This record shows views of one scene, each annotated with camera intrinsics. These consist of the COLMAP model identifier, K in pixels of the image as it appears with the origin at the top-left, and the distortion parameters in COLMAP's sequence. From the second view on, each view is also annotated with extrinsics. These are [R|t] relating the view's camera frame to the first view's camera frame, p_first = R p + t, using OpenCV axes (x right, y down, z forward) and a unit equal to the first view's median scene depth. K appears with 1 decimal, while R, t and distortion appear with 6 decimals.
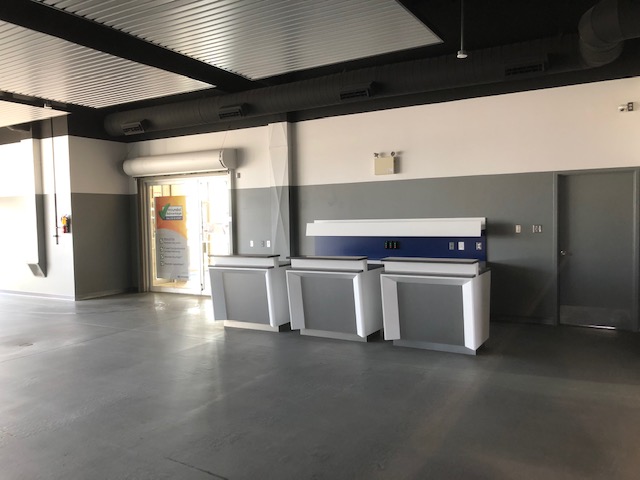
lens RADIAL K [[524.5, 0, 321.0], [0, 524.5, 241.6], [0, 0, 1]] dist [0.053351, -0.002248]
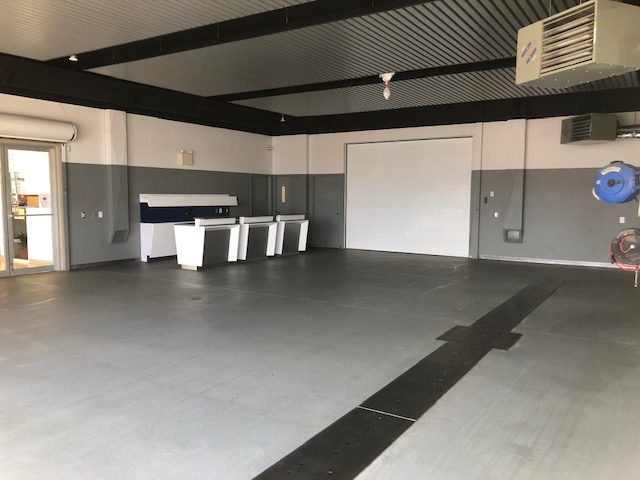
lens RADIAL K [[524.5, 0, 319.8], [0, 524.5, 242.8], [0, 0, 1]] dist [0.053351, -0.002248]
pose [[0.023208, -0.085564, 0.996062, -1.429265], [0.022198, 0.996129, 0.085053, -0.026267], [-0.999484, 0.020137, 0.025018, 0.592407]]
